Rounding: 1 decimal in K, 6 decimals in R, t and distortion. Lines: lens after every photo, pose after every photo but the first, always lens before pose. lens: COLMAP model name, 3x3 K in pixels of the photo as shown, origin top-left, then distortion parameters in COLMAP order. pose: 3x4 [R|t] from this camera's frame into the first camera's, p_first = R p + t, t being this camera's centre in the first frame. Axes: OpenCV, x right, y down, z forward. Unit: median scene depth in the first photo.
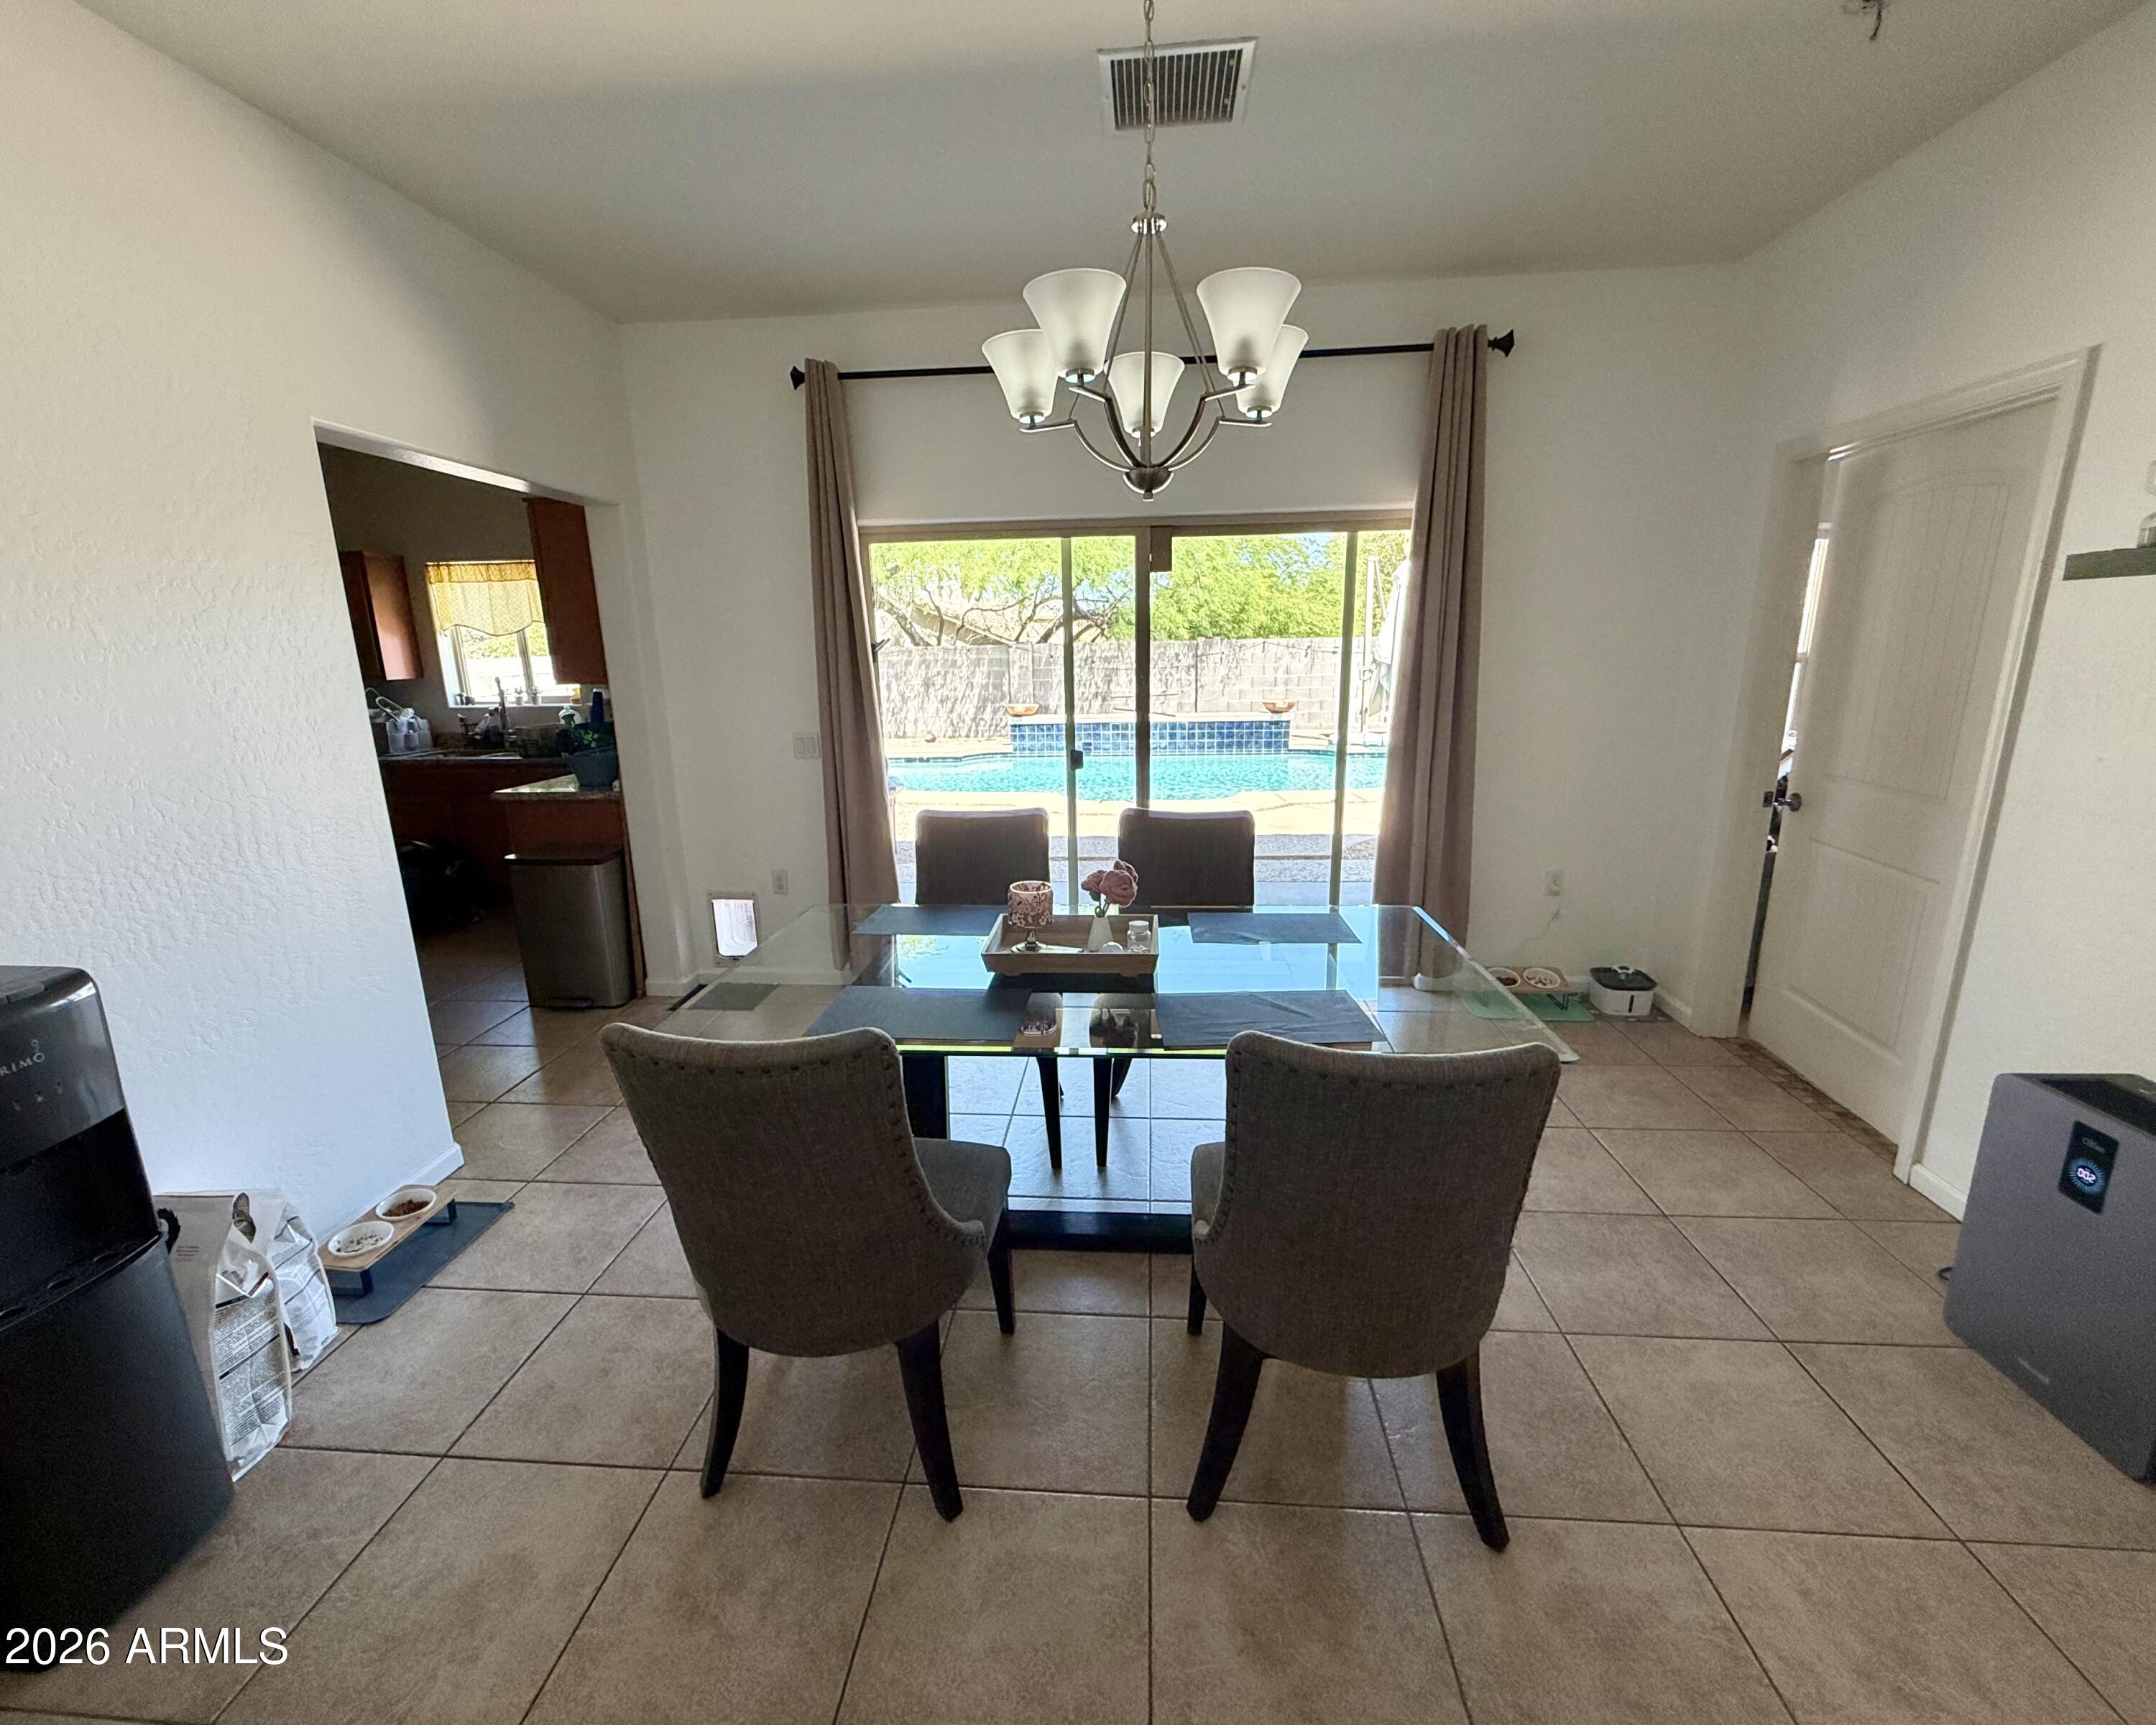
lens RADIAL K [[915.9, 0, 1074.5], [0, 915.9, 861.6], [0, 0, 1]] dist [0.000441, 0.000015]
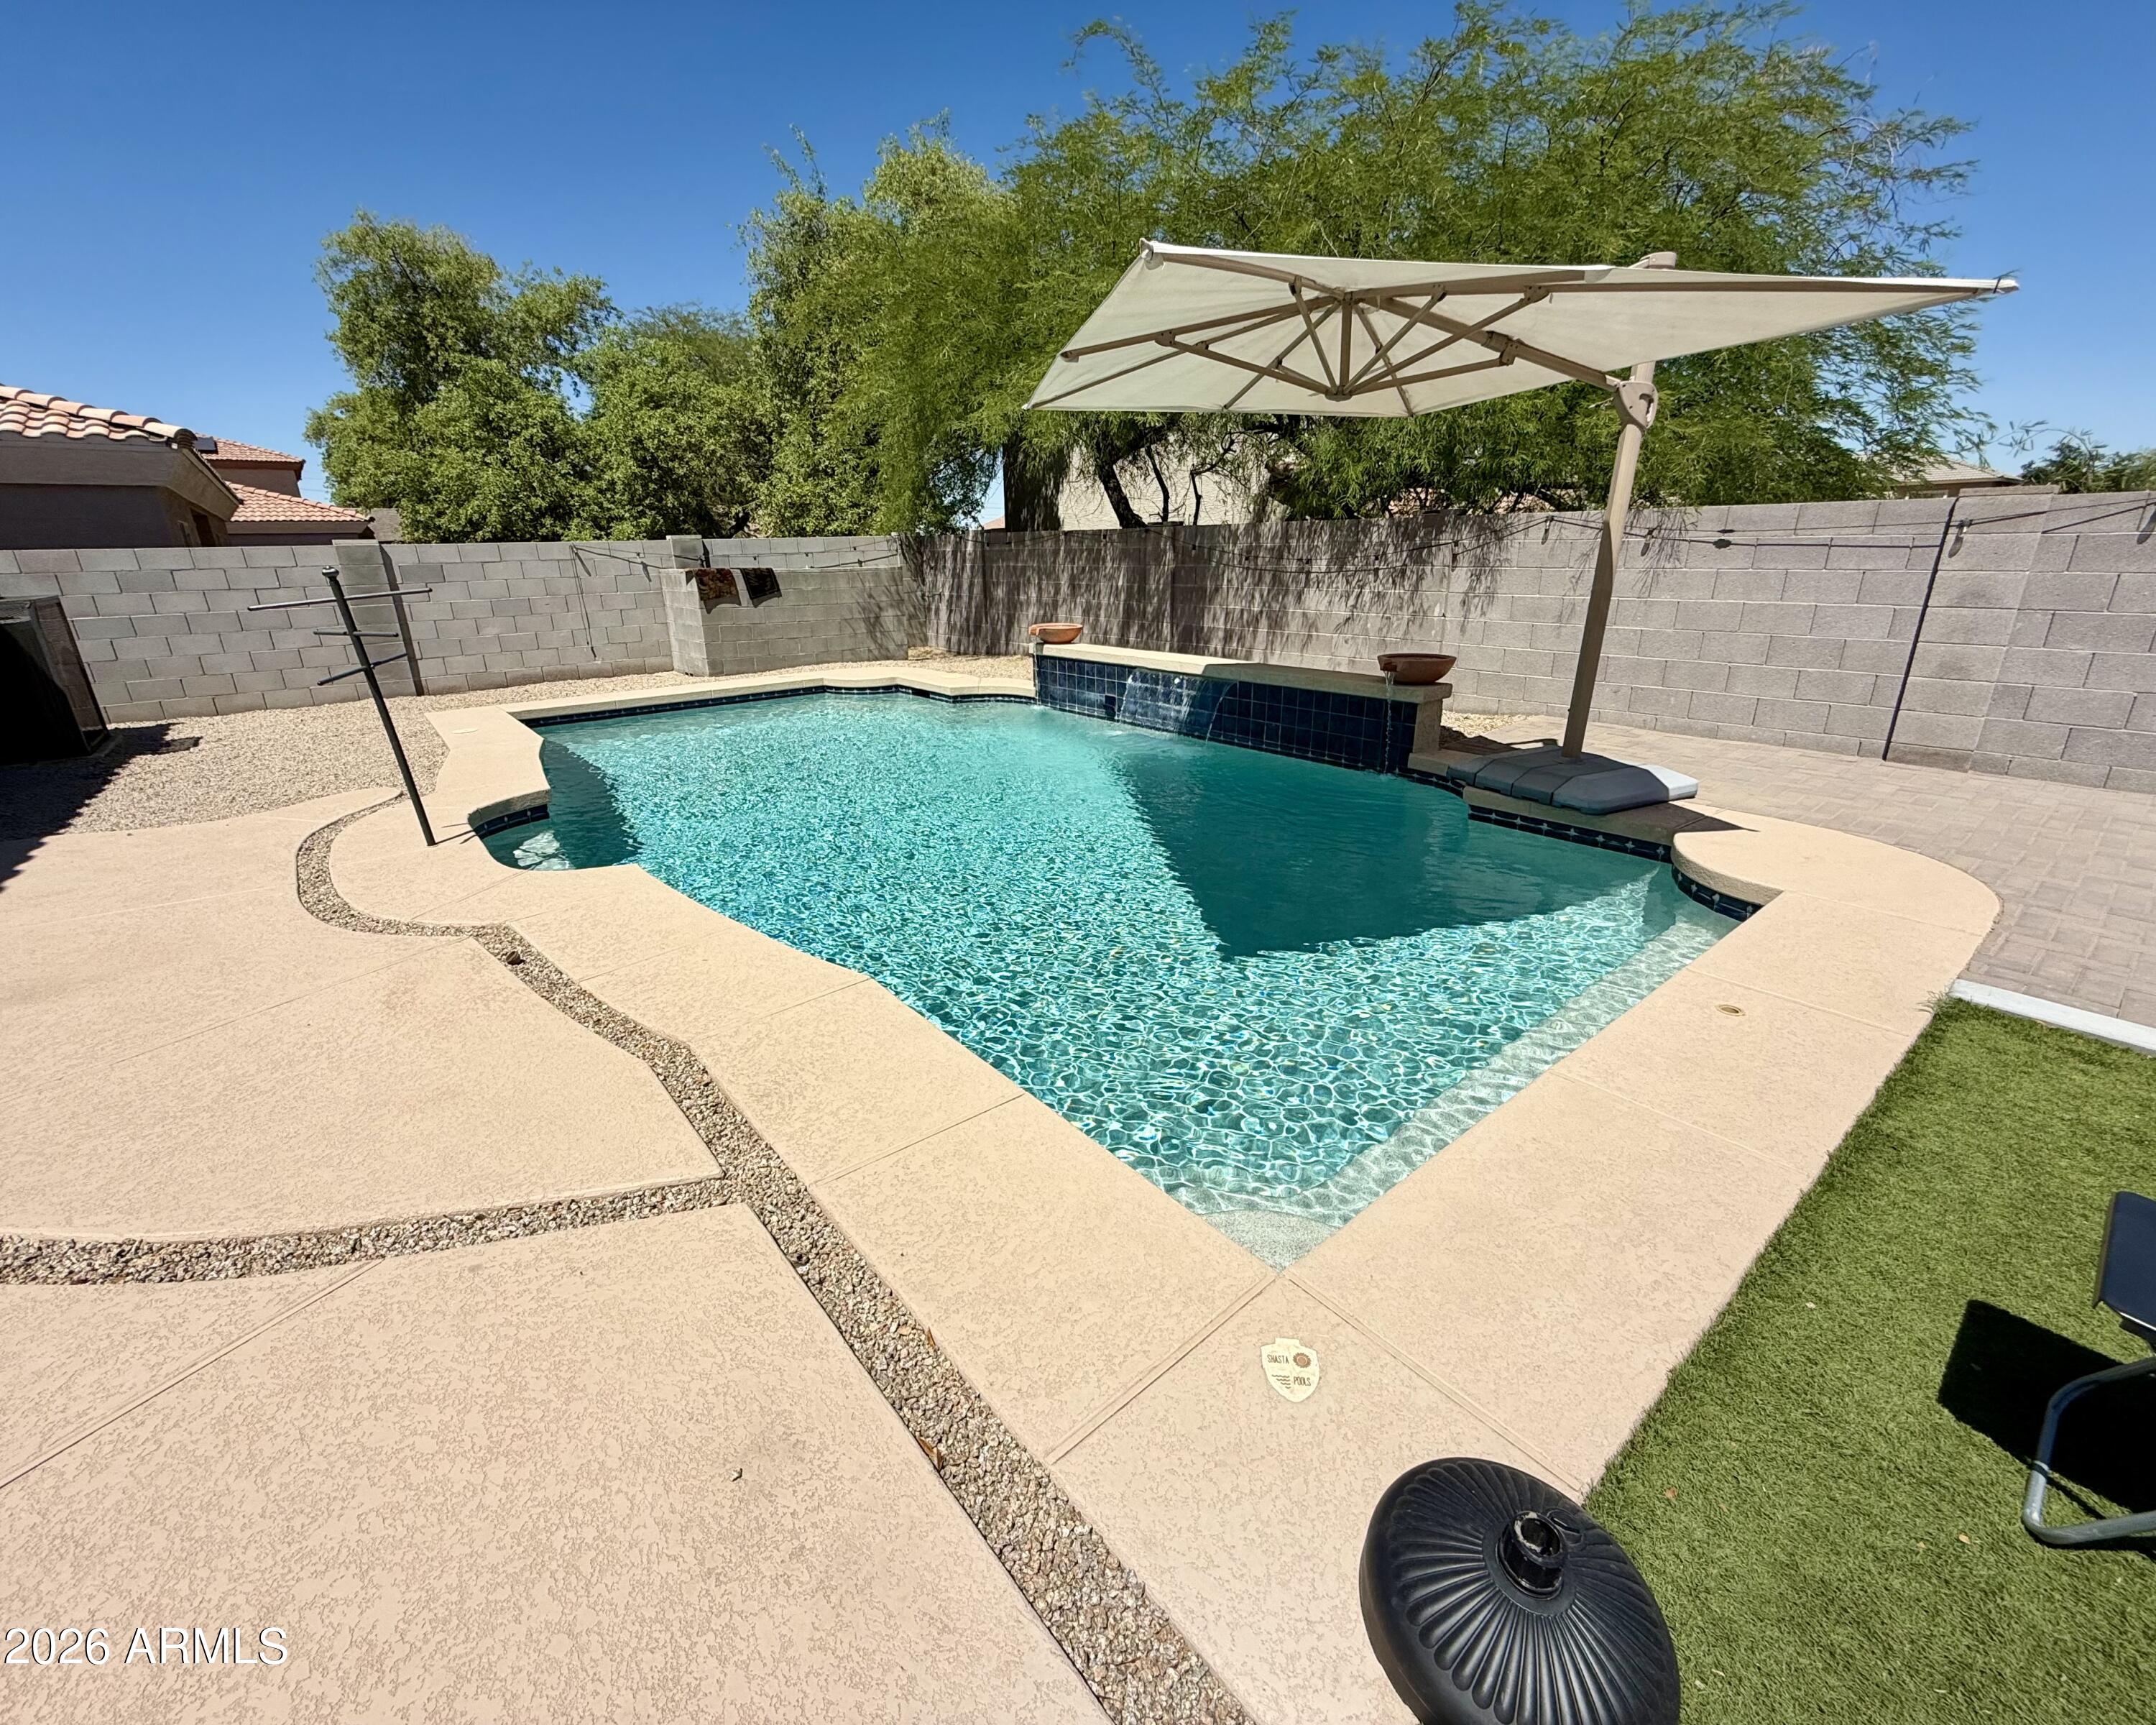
lens RADIAL K [[915.9, 0, 1074.5], [0, 915.9, 861.6], [0, 0, 1]] dist [0.000441, 0.000015]
pose [[0.688740, 0.245121, -0.682315, 0.447257], [-0.164784, 0.969407, 0.181923, -0.136182], [0.706034, -0.012863, 0.708061, 0.582571]]
